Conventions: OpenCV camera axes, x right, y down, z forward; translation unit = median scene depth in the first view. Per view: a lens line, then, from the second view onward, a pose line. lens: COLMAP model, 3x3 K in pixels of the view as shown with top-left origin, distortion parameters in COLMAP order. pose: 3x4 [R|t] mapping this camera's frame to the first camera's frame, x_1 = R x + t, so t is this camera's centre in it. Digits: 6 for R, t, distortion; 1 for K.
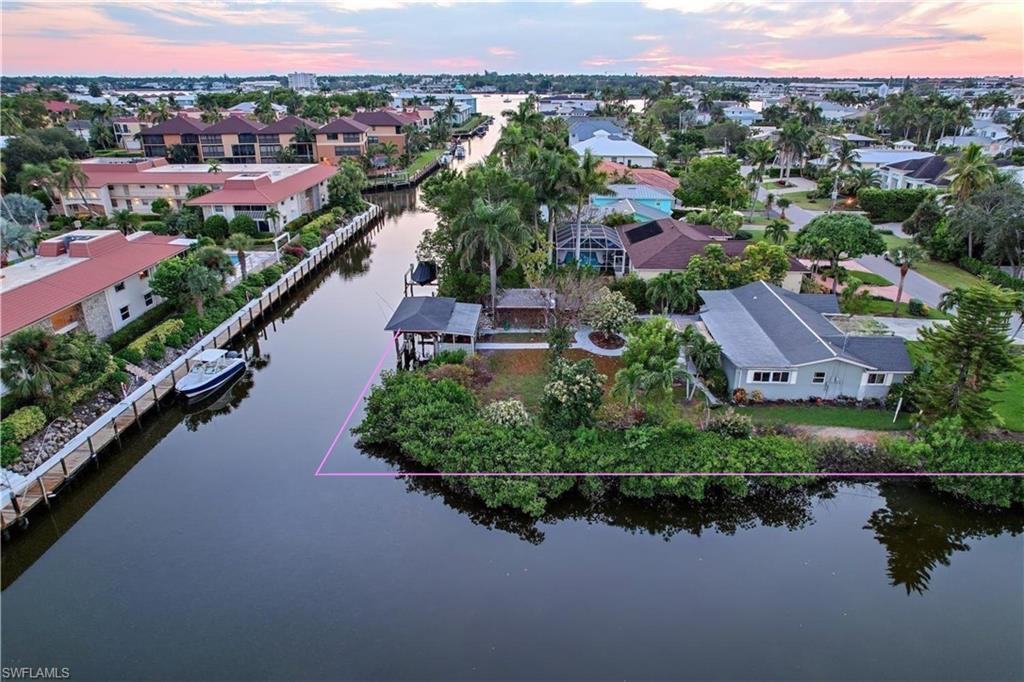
lens RADIAL K [[640.8, 0, 514.9], [0, 640.8, 355.8], [0, 0, 1]] dist [-0.090447, 0.069830]
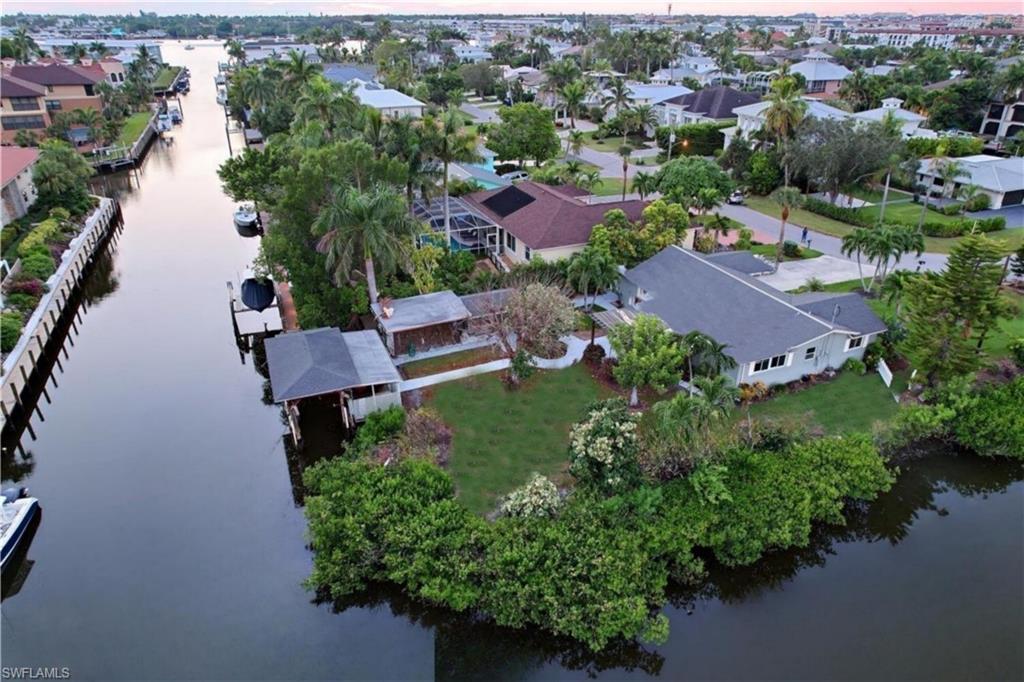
lens RADIAL K [[640.8, 0, 514.9], [0, 640.8, 355.8], [0, 0, 1]] dist [-0.090447, 0.069830]
pose [[0.902256, -0.203023, 0.380416, -0.117403], [0.171984, 0.978448, 0.114282, -0.064699], [-0.395419, -0.037686, 0.917727, 0.149181]]
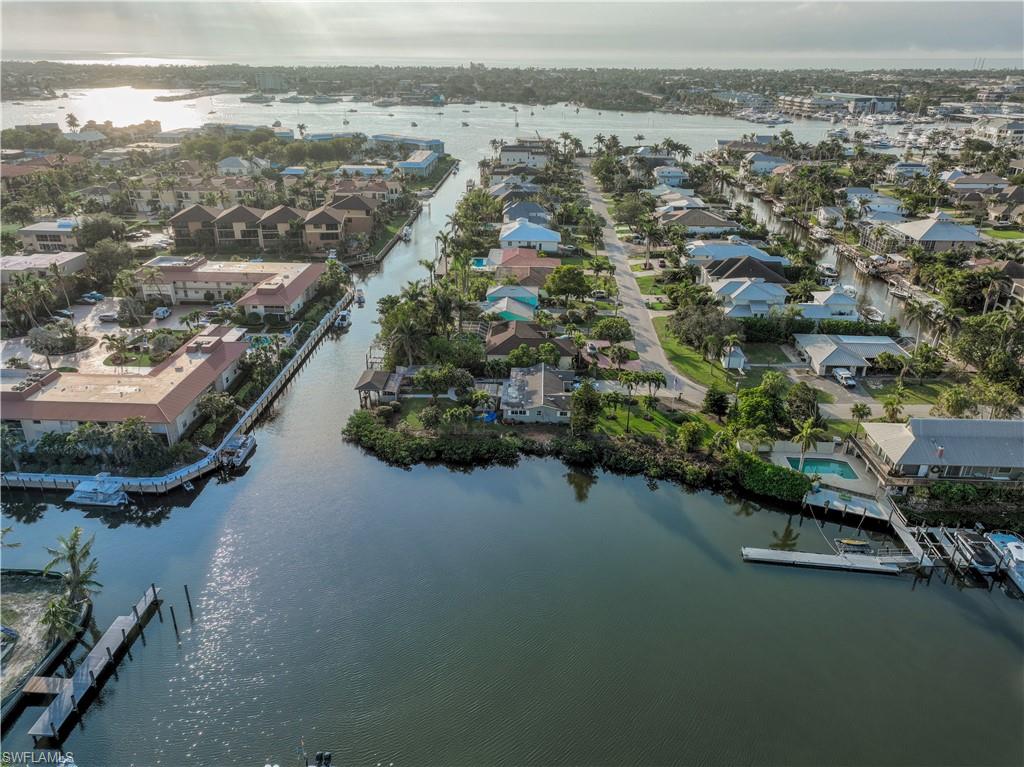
lens RADIAL K [[712.2, 0, 512.0], [0, 712.2, 383.5], [0, 0, 1]] dist [0.000604, -0.000492]
pose [[0.999960, 0.004929, 0.007503, 0.165645], [-0.005022, 0.999911, 0.012399, -0.049447], [-0.007441, -0.012436, 0.999895, -0.754871]]
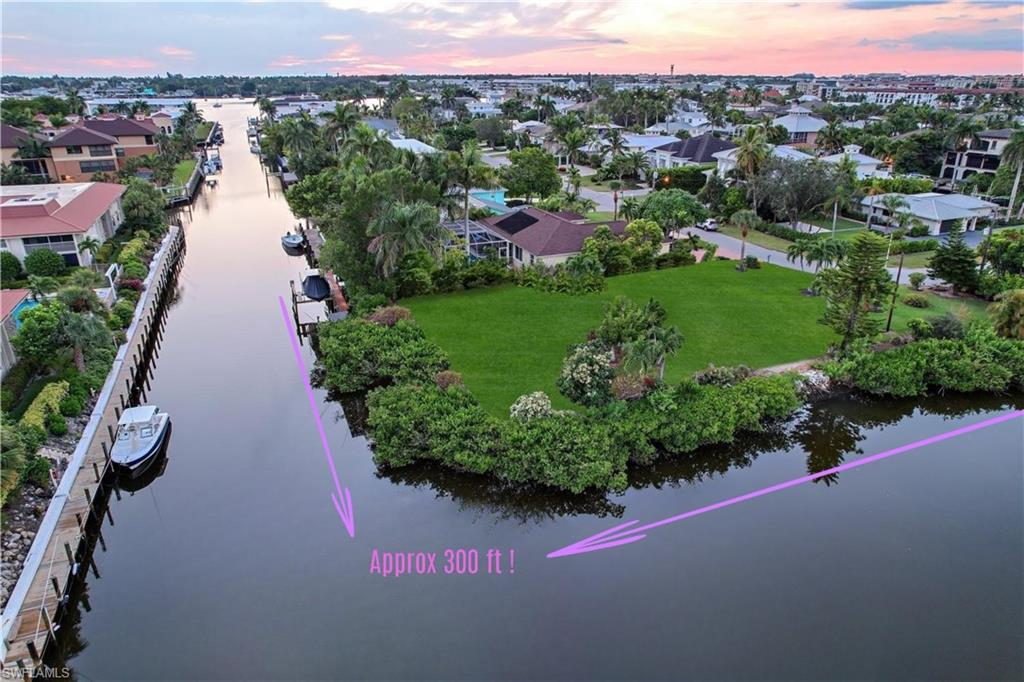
lens RADIAL K [[640.8, 0, 514.9], [0, 640.8, 355.8], [0, 0, 1]] dist [-0.090447, 0.069830]
pose [[0.907531, -0.169110, 0.384435, -0.177640], [0.168838, 0.985032, 0.034732, -0.011793], [-0.384554, 0.033387, 0.922498, 0.032009]]
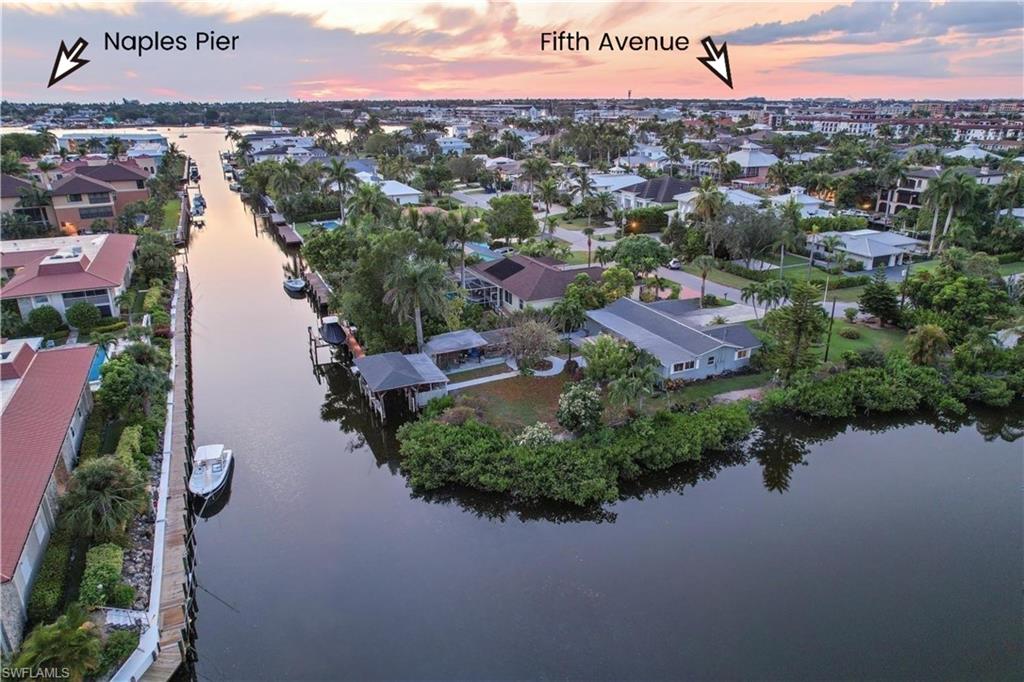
lens RADIAL K [[640.8, 0, 514.9], [0, 640.8, 355.8], [0, 0, 1]] dist [-0.090447, 0.069830]
pose [[0.881417, -0.177042, 0.437904, -0.242440], [0.191074, 0.981500, 0.012218, -0.035594], [-0.431965, 0.072903, 0.898939, -0.043476]]
